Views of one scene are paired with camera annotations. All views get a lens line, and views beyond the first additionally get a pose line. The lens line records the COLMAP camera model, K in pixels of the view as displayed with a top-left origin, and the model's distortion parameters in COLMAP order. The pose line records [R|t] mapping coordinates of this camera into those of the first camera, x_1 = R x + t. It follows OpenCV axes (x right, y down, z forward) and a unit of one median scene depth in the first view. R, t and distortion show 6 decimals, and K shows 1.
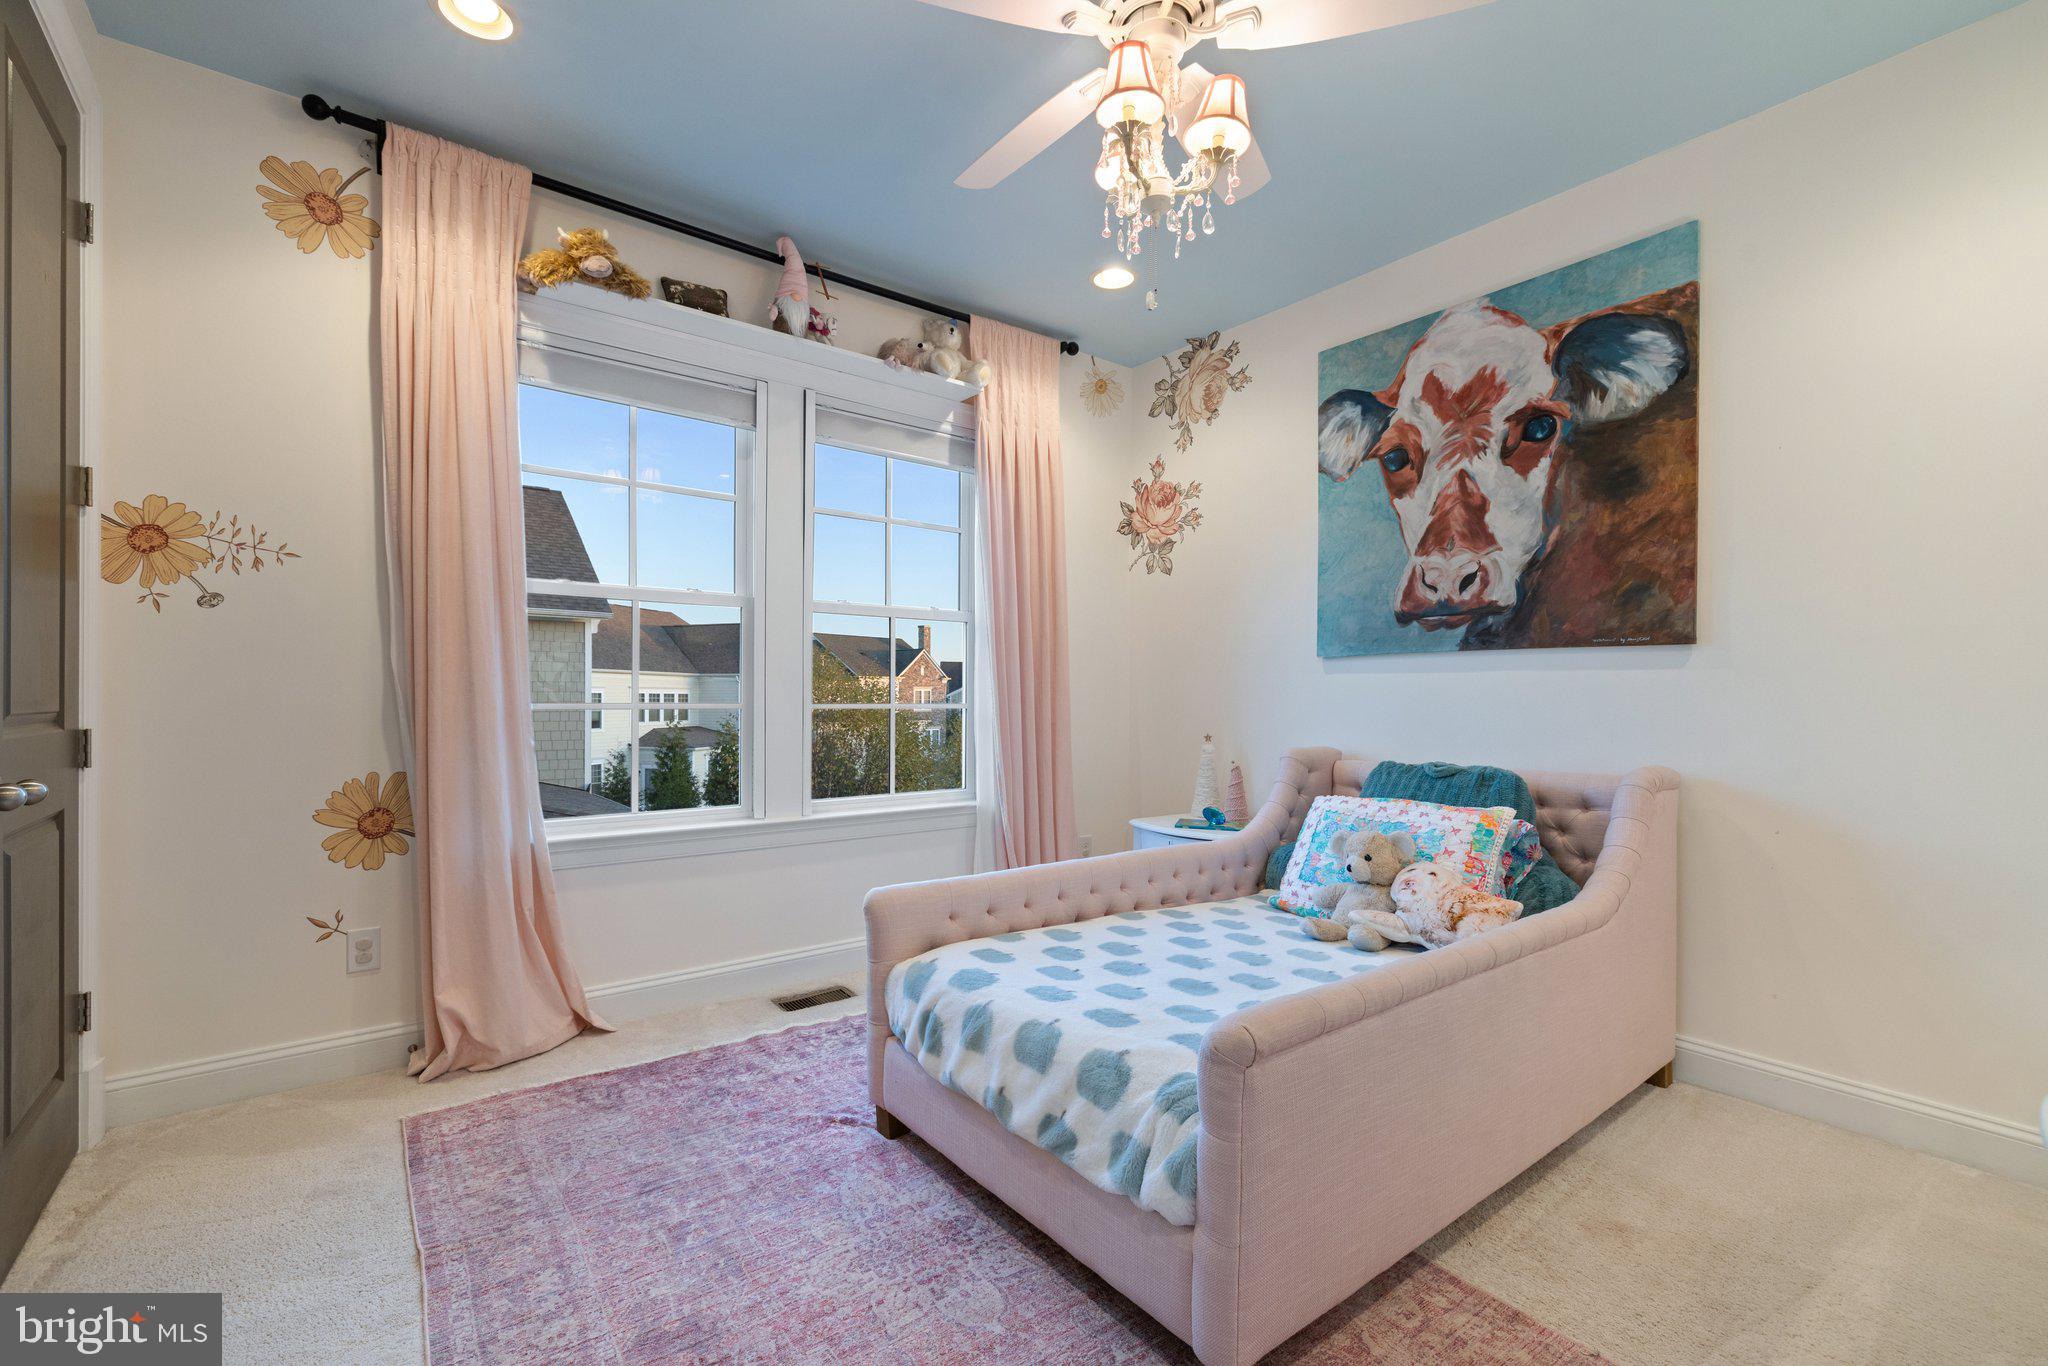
lens RADIAL K [[886.7, 0, 1027.0], [0, 886.7, 696.9], [0, 0, 1]] dist [-0.001180, -0.000128]
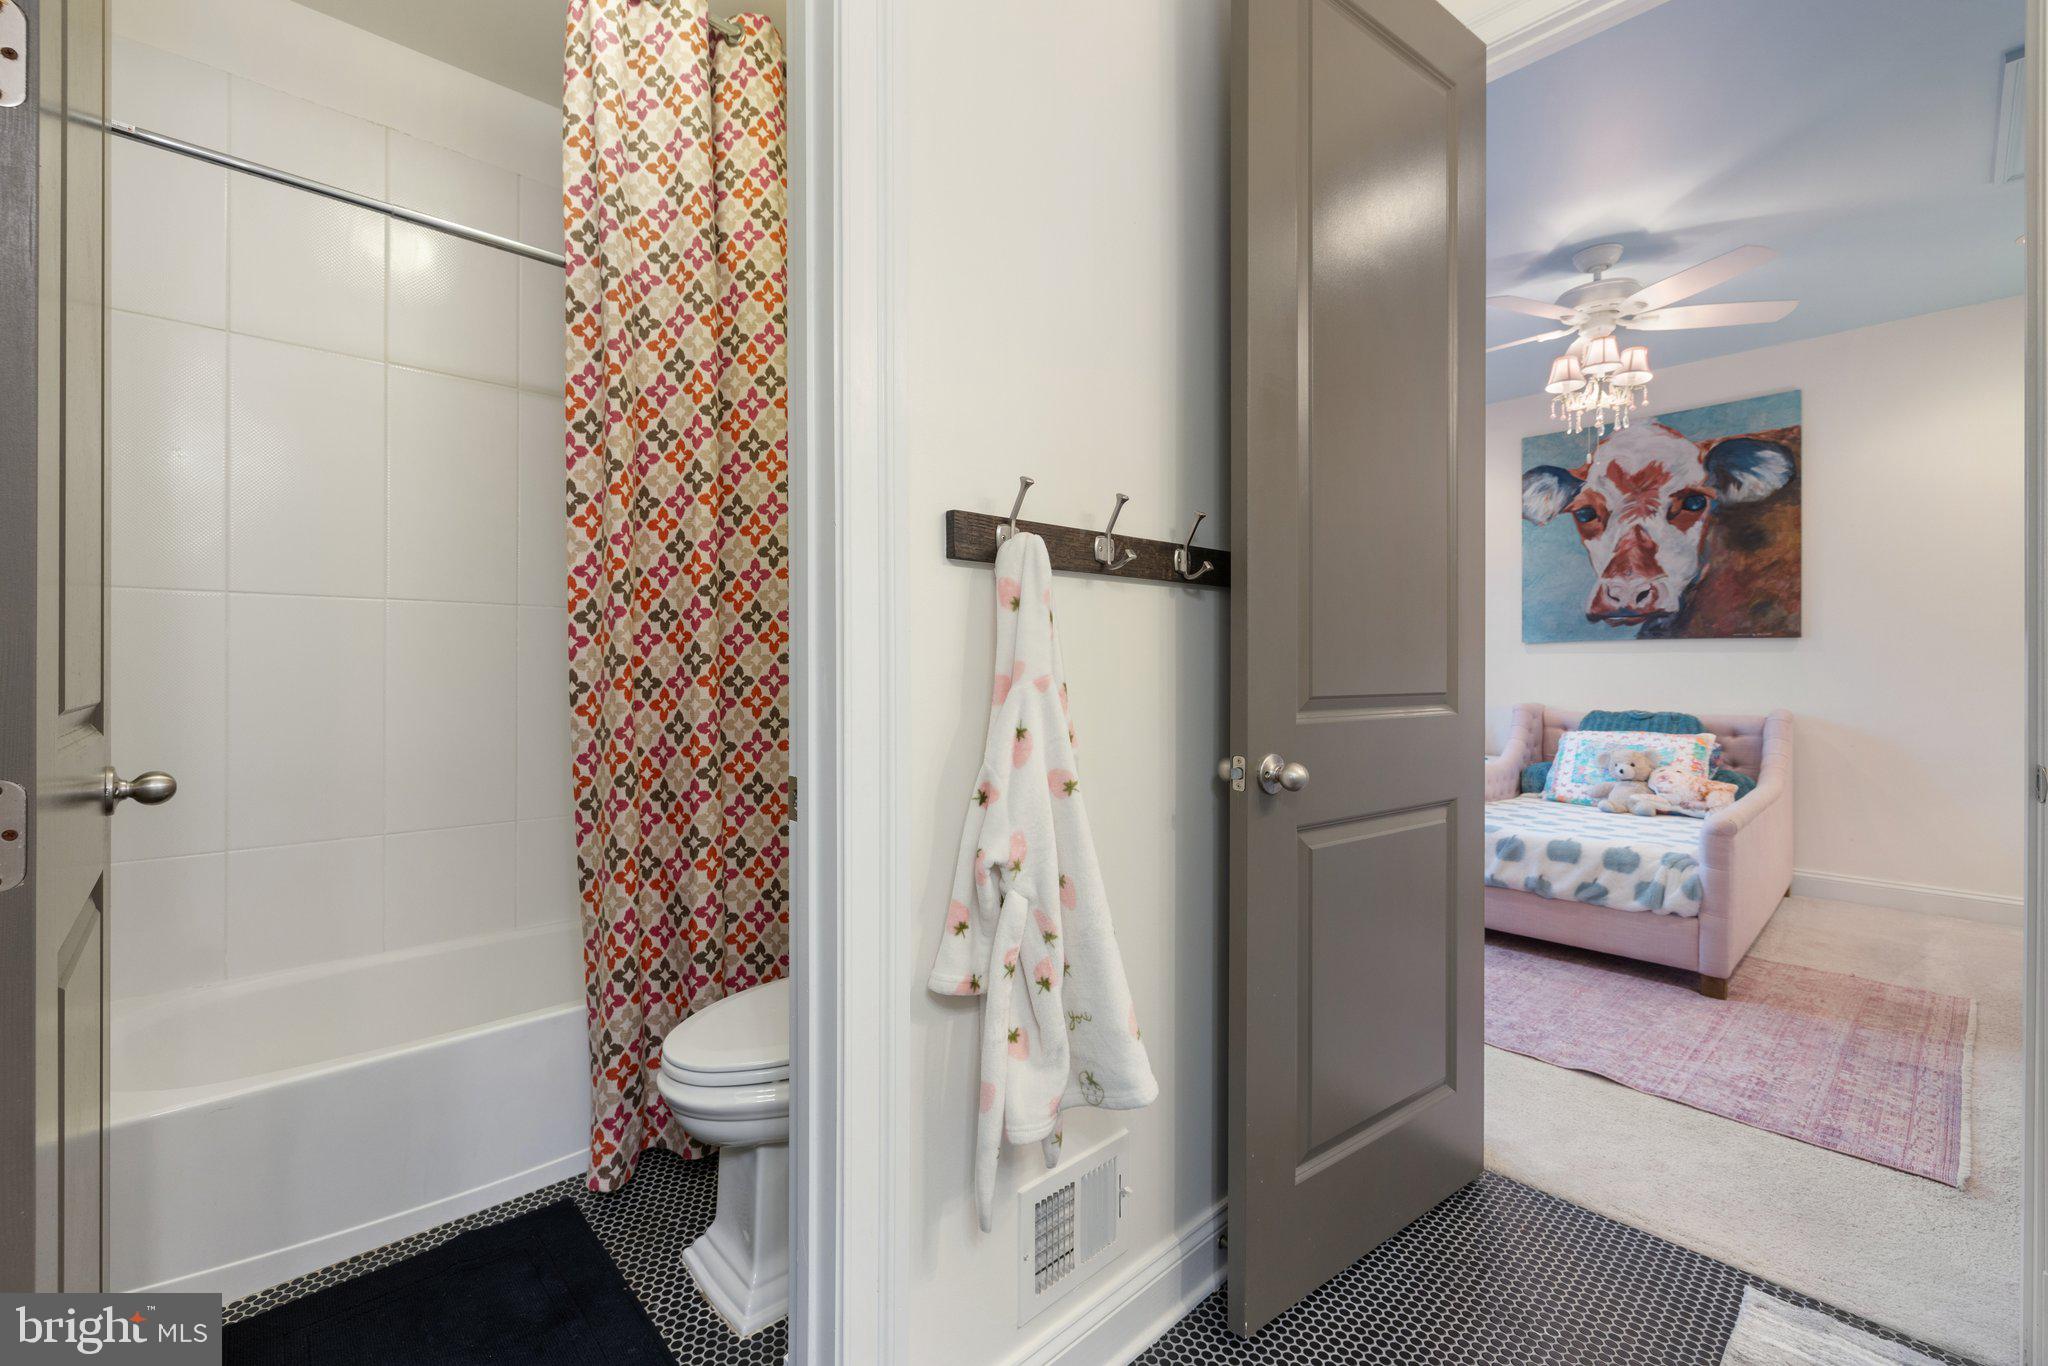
lens RADIAL K [[886.7, 0, 1015.8], [0, 886.7, 665.8], [0, 0, 1]] dist [-0.001180, -0.000128]
pose [[0.994123, -0.004065, 0.108178, -0.849009], [0.004592, 0.999979, -0.004626, -0.003825], [-0.108157, 0.005096, 0.994121, -0.483949]]
